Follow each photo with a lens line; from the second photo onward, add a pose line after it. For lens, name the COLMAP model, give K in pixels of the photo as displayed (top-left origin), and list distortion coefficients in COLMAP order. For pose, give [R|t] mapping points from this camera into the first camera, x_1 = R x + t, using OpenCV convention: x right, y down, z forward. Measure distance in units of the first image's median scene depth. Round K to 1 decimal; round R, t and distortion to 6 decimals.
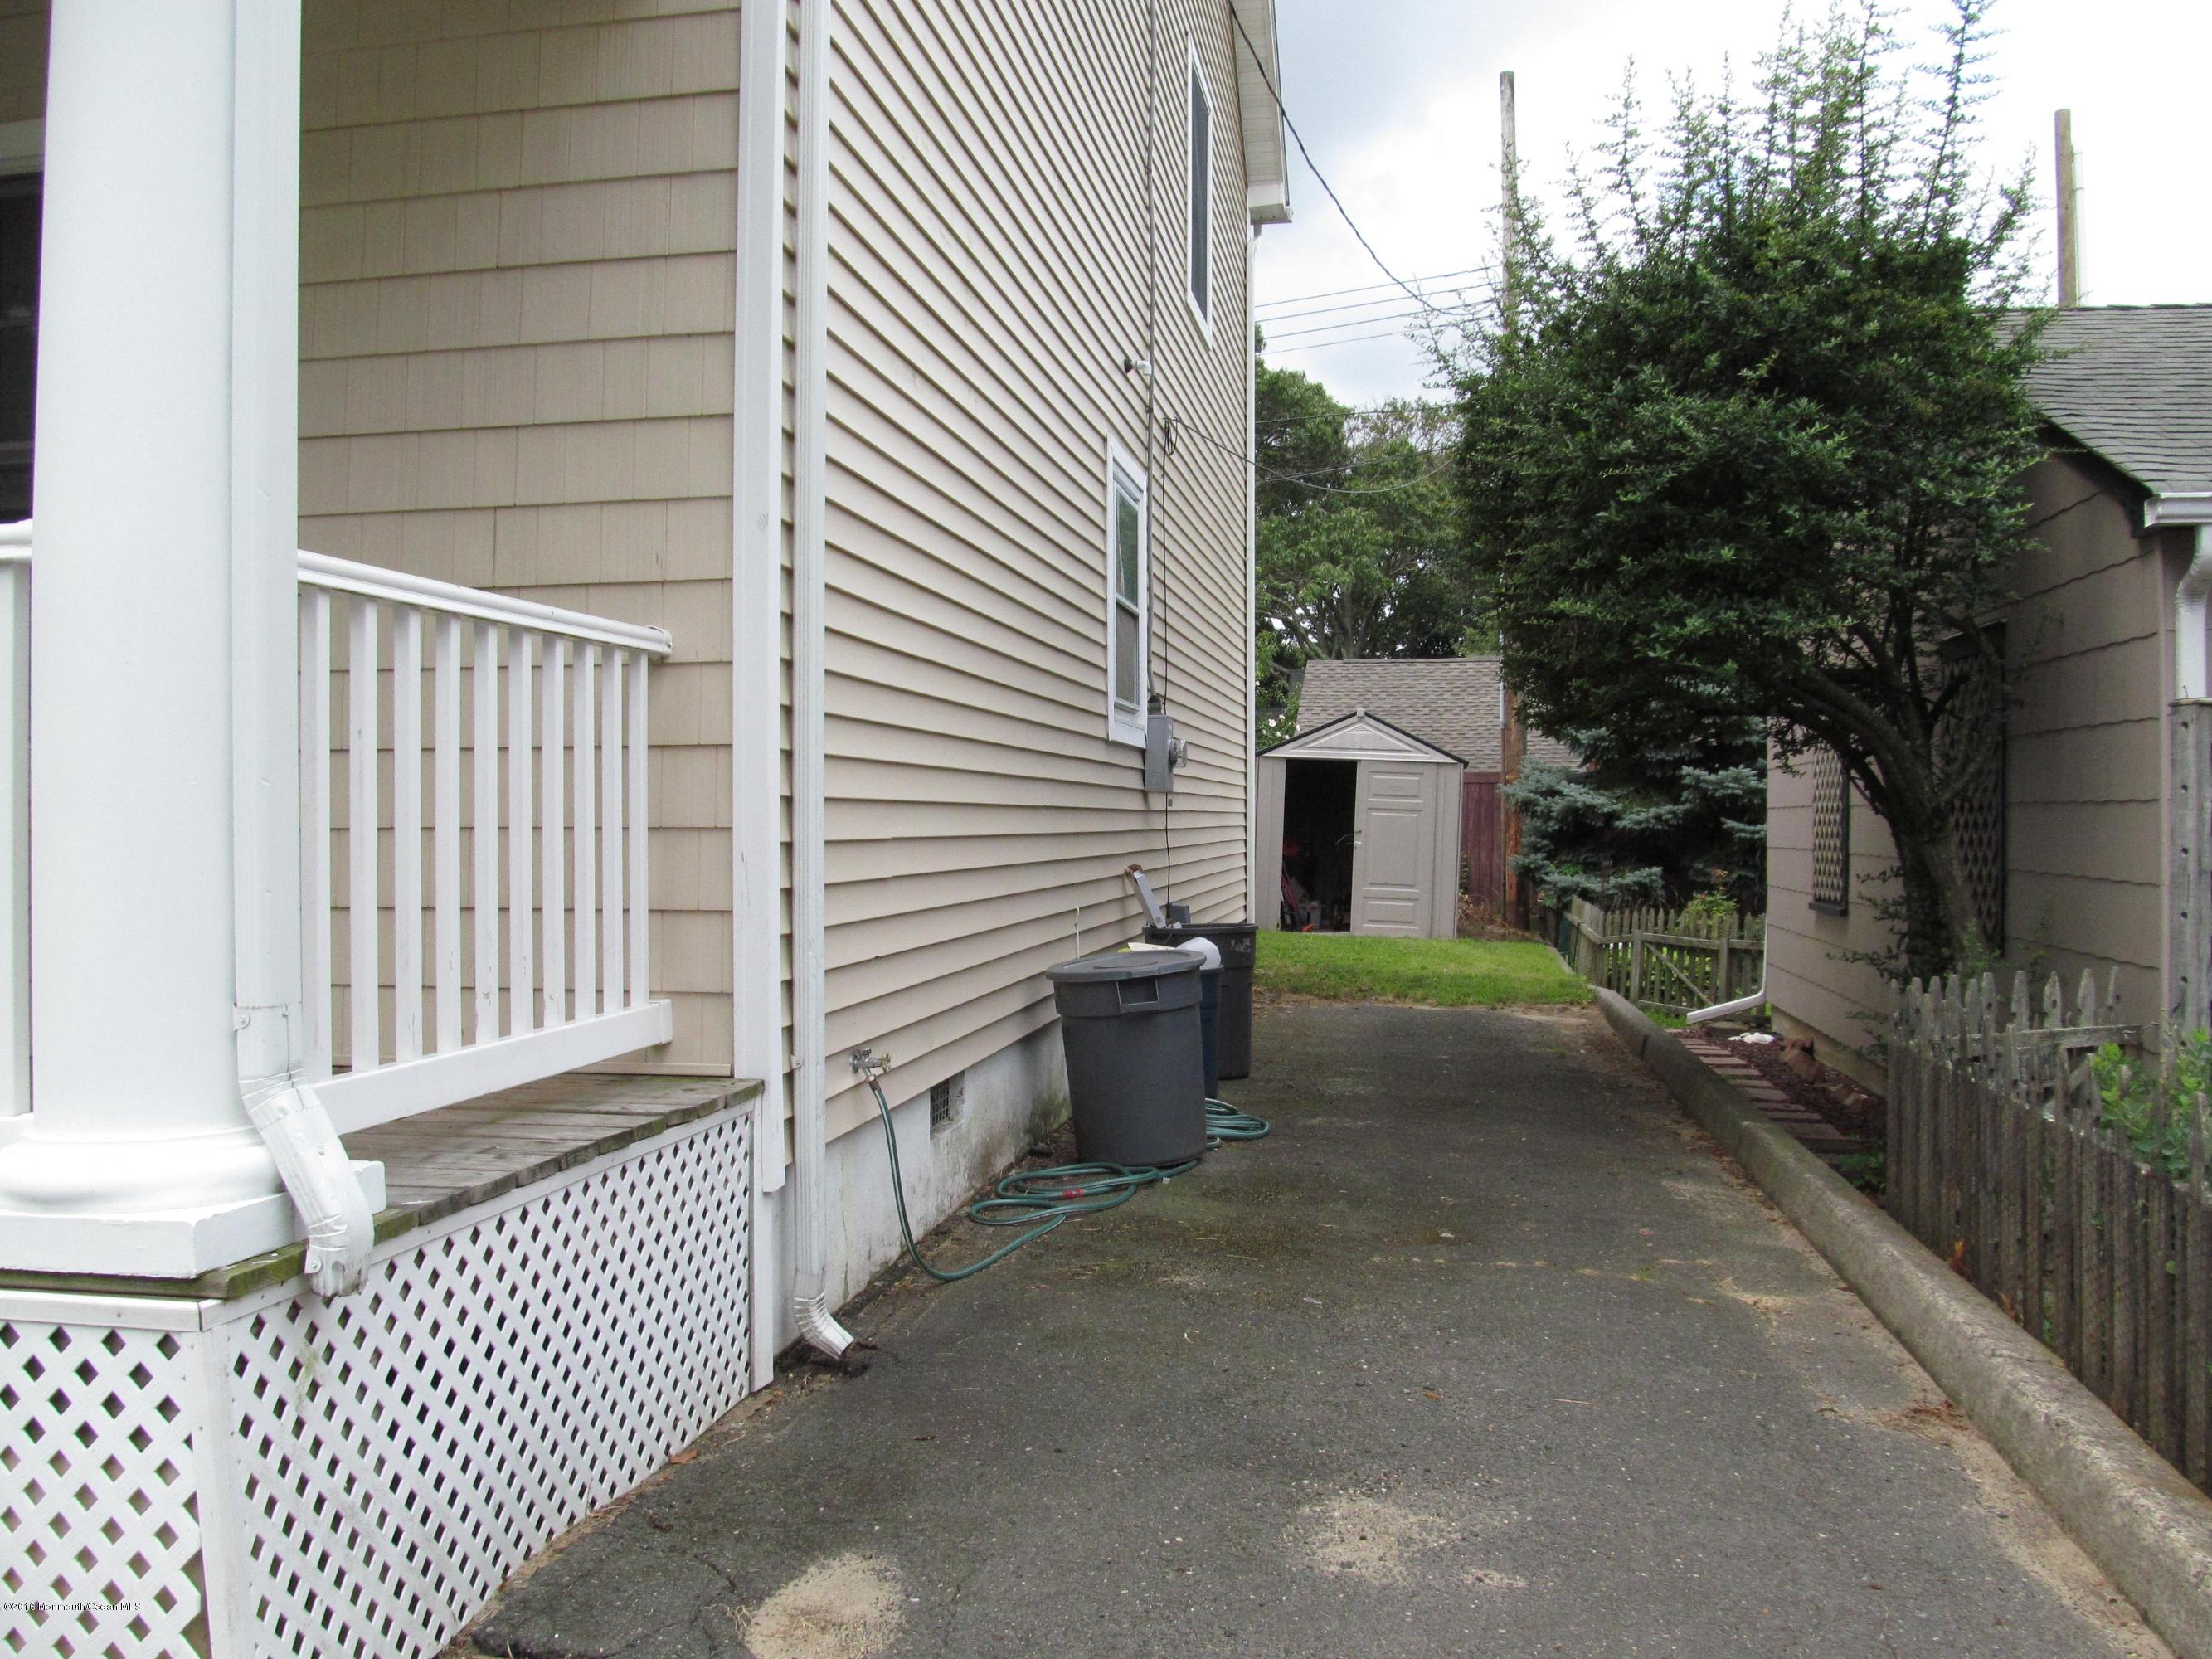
lens RADIAL K [[1855.1, 0, 1061.3], [0, 1855.1, 815.1], [0, 0, 1]] dist [-0.060680, 0.039167]
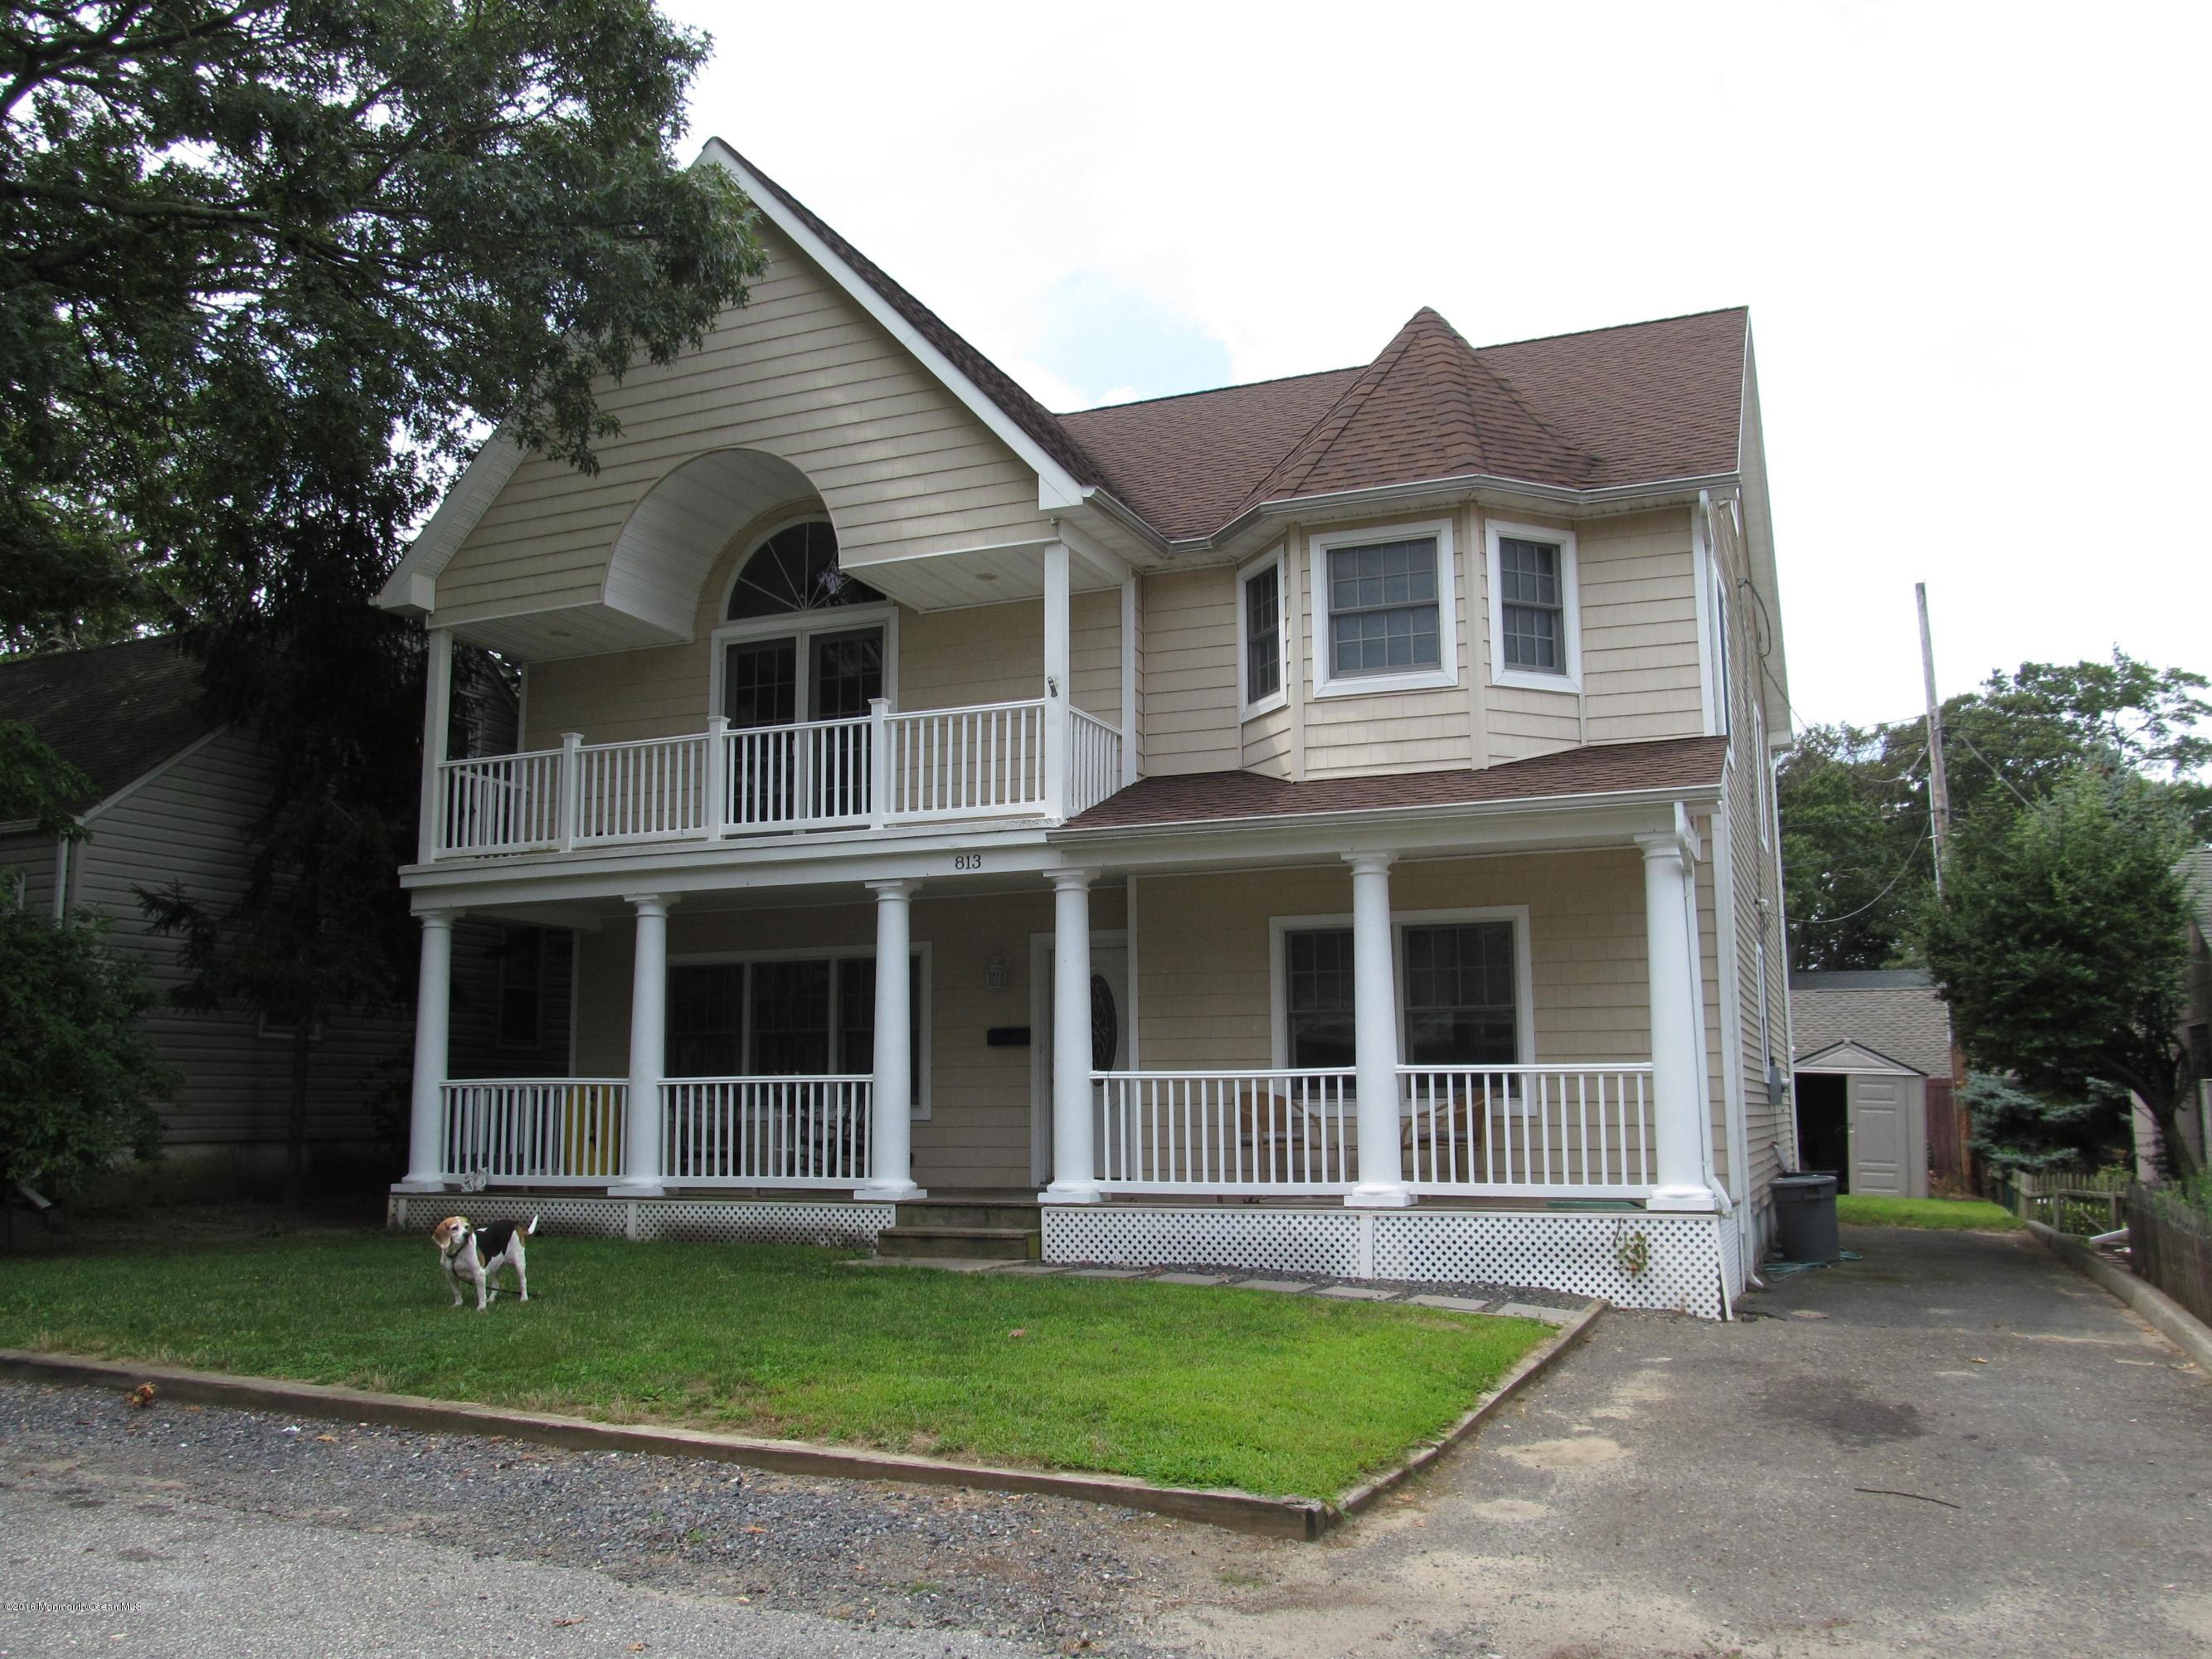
lens RADIAL K [[1855.1, 0, 1043.1], [0, 1855.1, 782.9], [0, 0, 1]] dist [-0.060680, 0.039167]
pose [[0.976003, -0.035052, -0.214917, -0.147818], [-0.002372, 0.985190, -0.171450, -0.006720], [0.217744, 0.167846, 0.961465, -0.597770]]
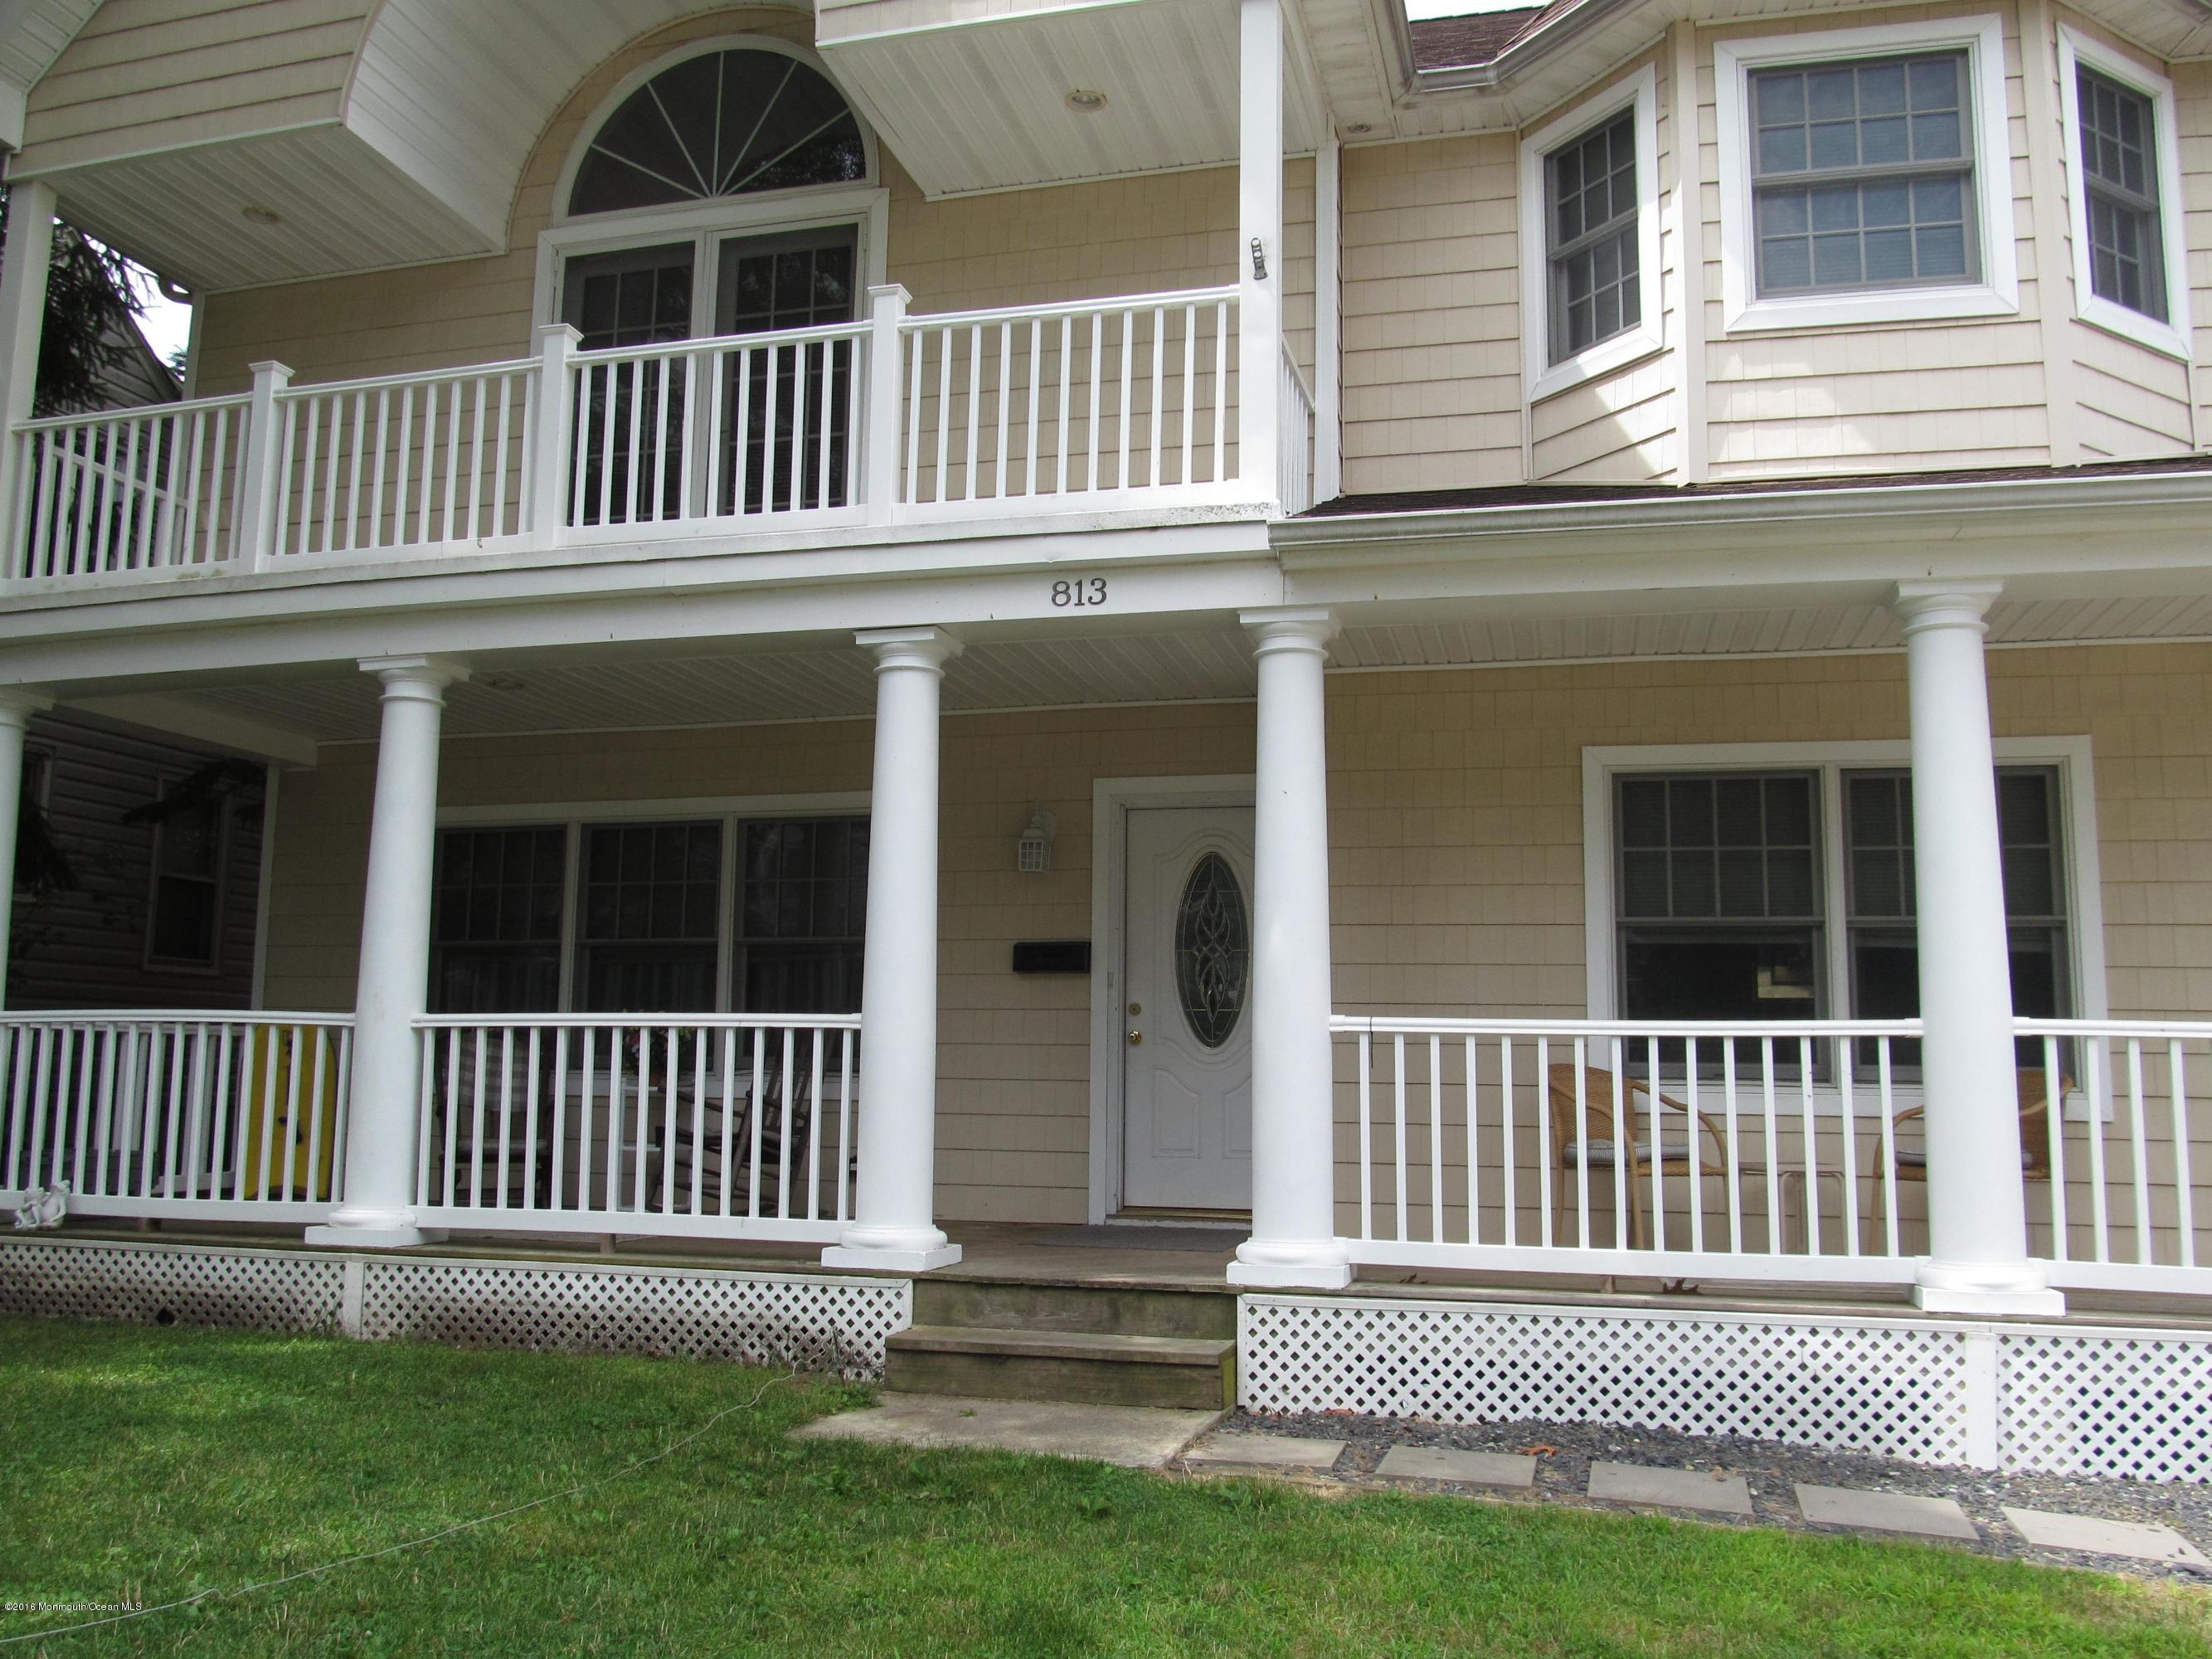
lens RADIAL K [[1855.1, 0, 1068.2], [0, 1855.1, 802.2], [0, 0, 1]] dist [-0.060680, 0.039167]
pose [[0.997323, 0.014573, -0.071661, -0.330213], [-0.024919, 0.989019, -0.145676, -0.007668], [0.068751, 0.147071, 0.986734, -0.207638]]
